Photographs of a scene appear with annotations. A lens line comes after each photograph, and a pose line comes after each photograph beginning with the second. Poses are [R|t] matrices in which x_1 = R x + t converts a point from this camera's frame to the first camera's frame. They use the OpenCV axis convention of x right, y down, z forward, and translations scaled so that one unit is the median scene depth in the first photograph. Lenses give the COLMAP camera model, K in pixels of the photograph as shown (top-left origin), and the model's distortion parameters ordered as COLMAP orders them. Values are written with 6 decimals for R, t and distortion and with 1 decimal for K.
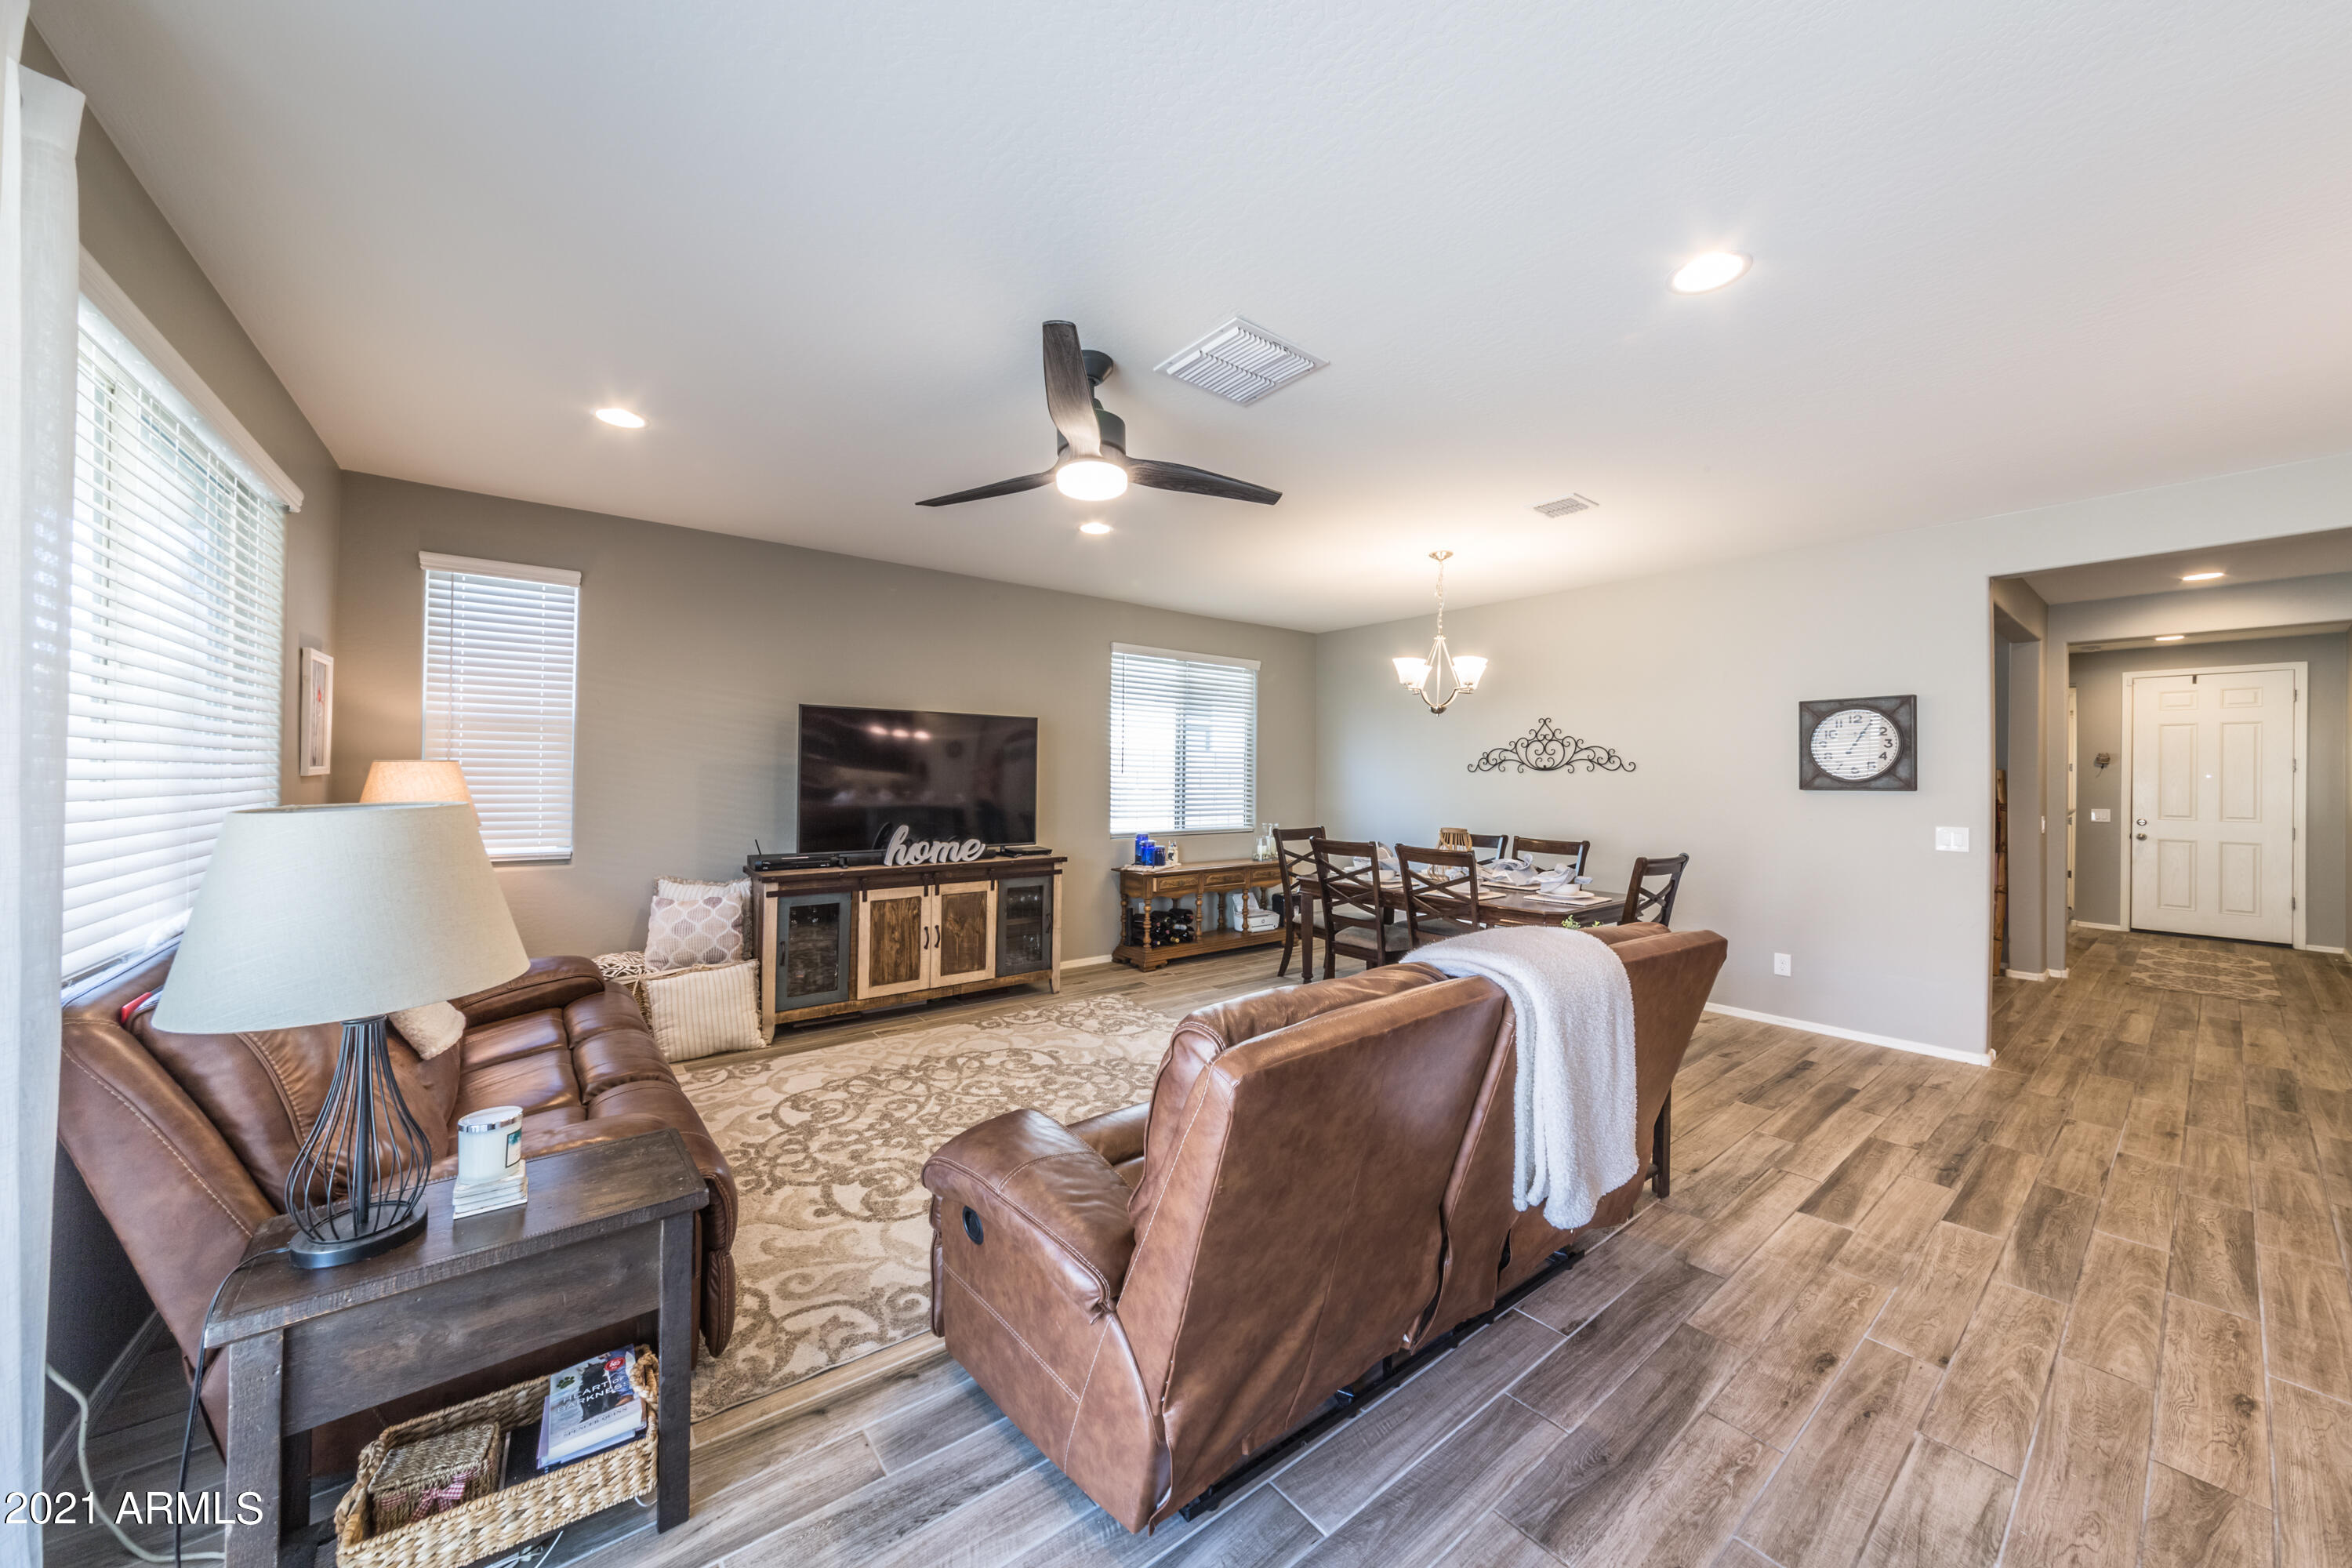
lens RADIAL K [[838.9, 0, 1161.3], [0, 838.9, 770.2], [0, 0, 1]] dist [-0.010584, 0.004351]
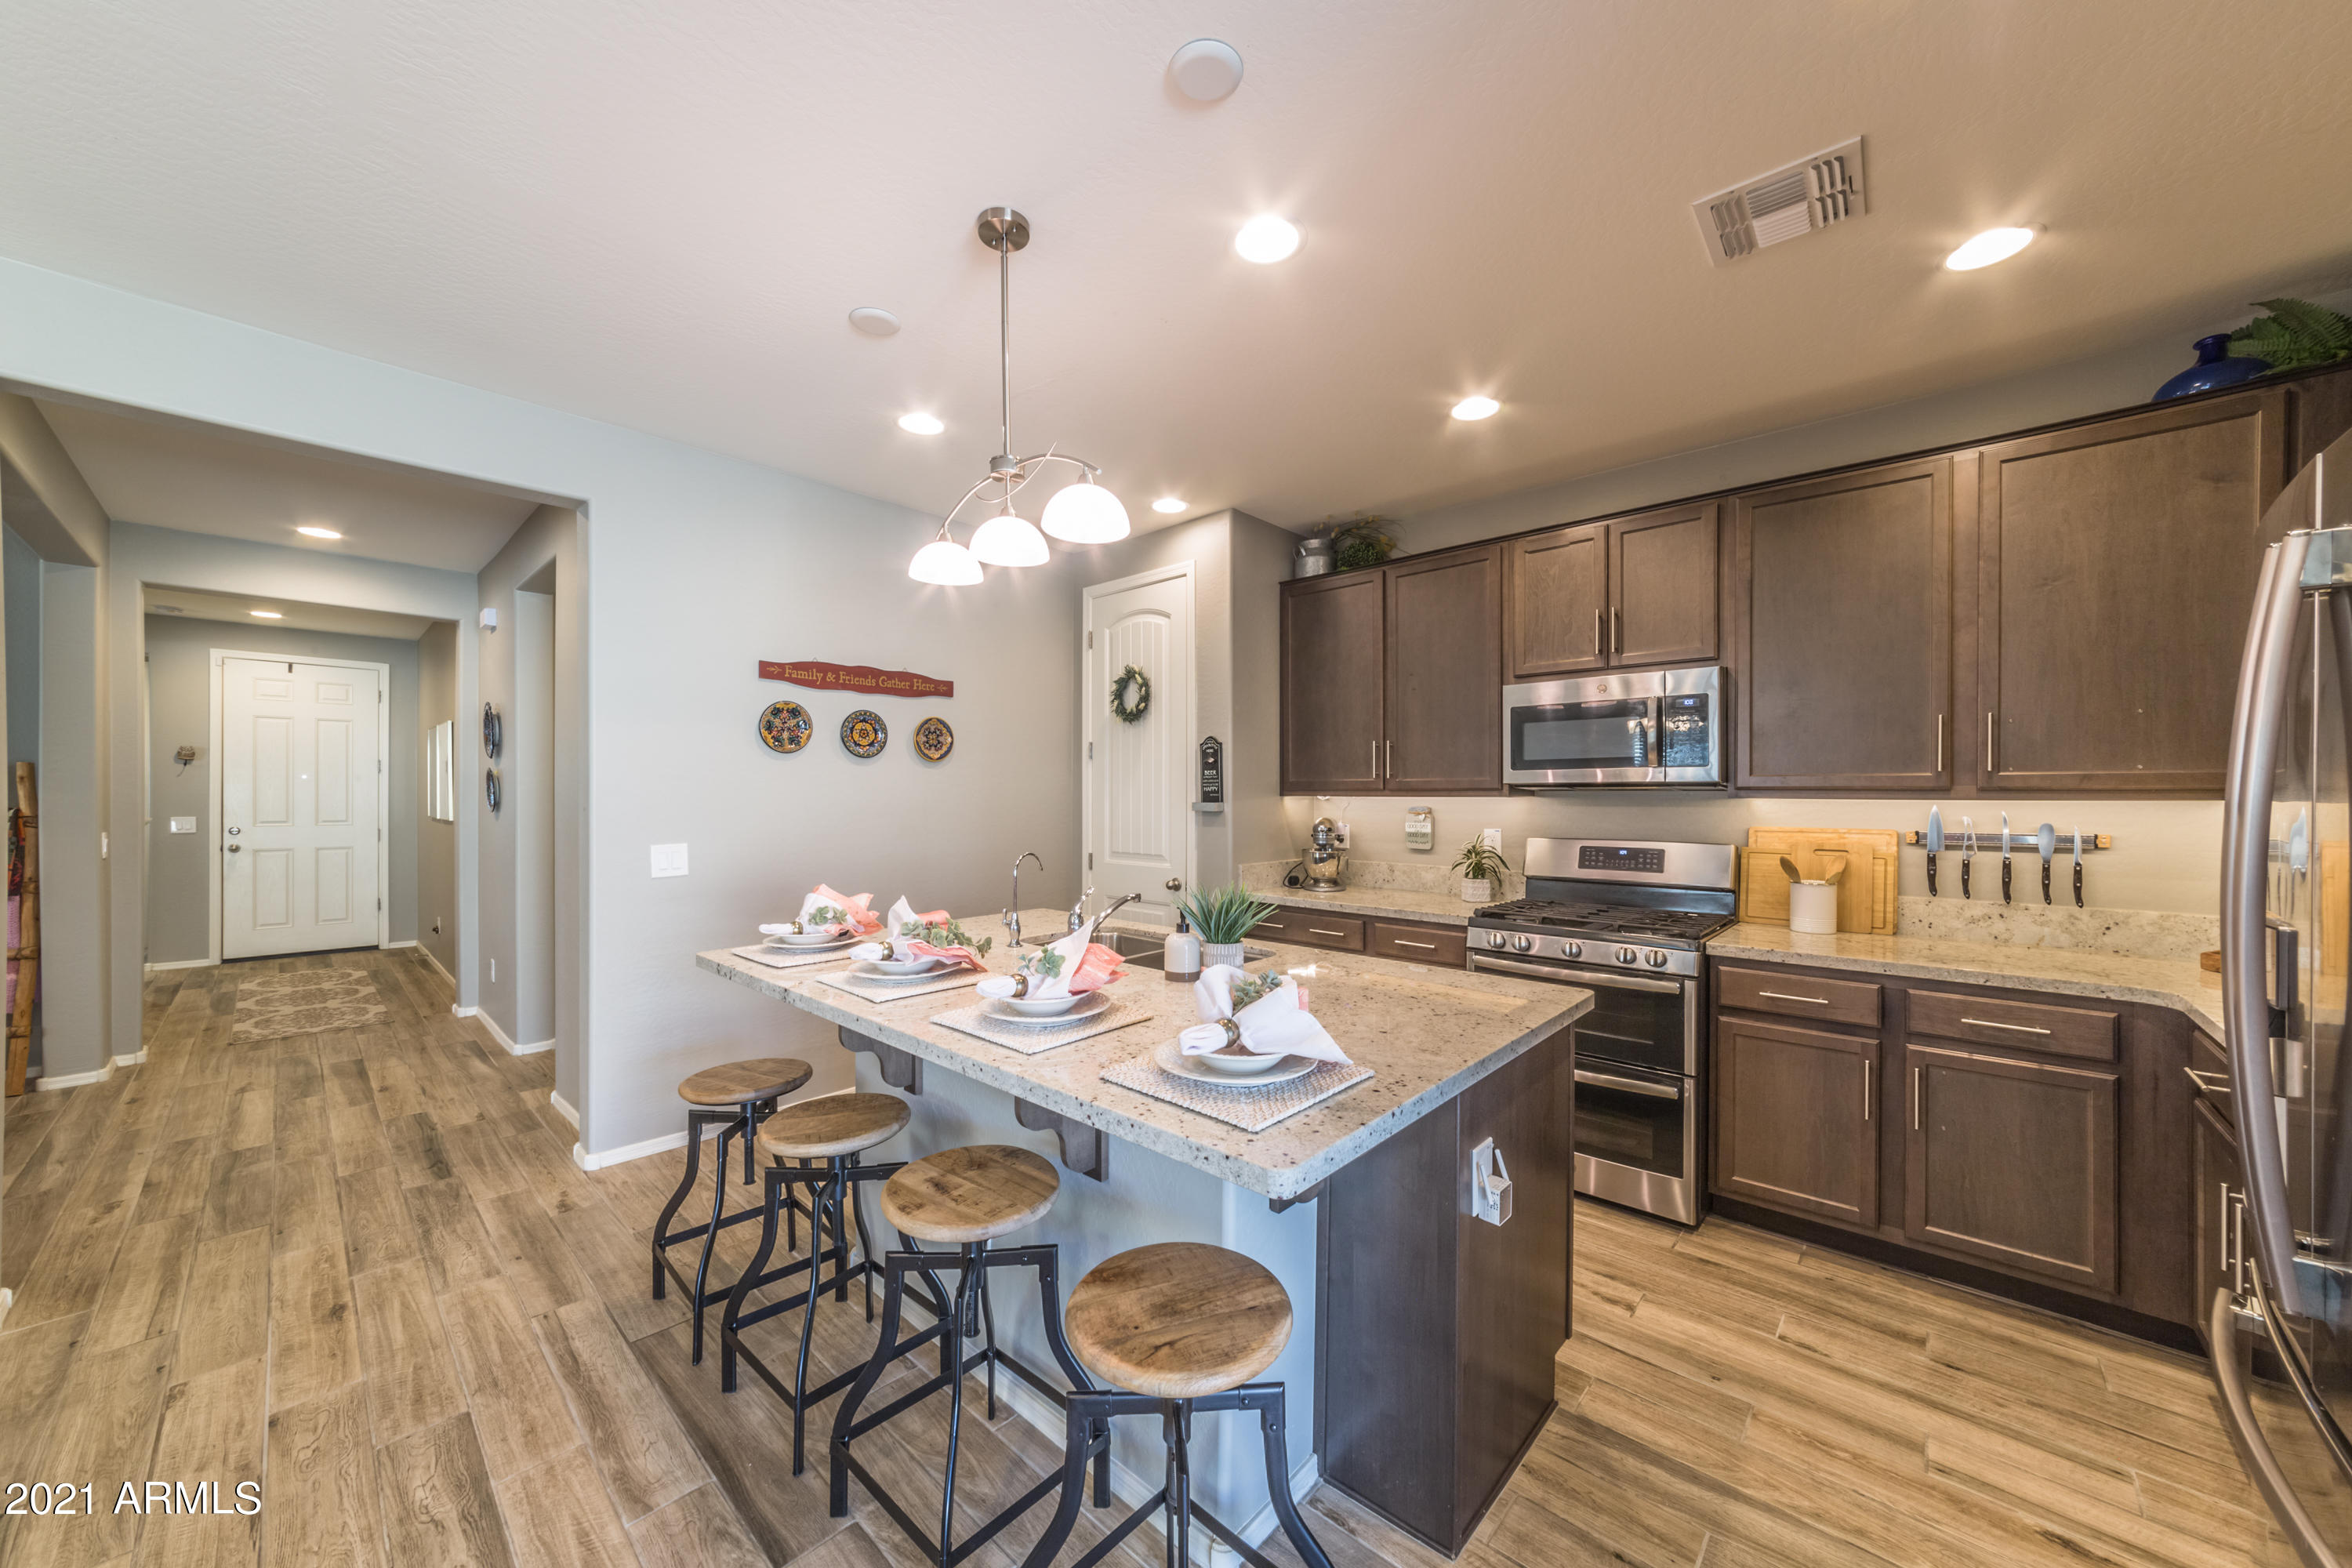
lens RADIAL K [[838.9, 0, 1197.3], [0, 838.9, 820.0], [0, 0, 1]] dist [-0.010584, 0.004351]
pose [[-0.166115, -0.029667, 0.985660, 0.255688], [-0.027820, 0.999290, 0.025389, 0.004719], [-0.985714, -0.023203, -0.166823, 0.250560]]
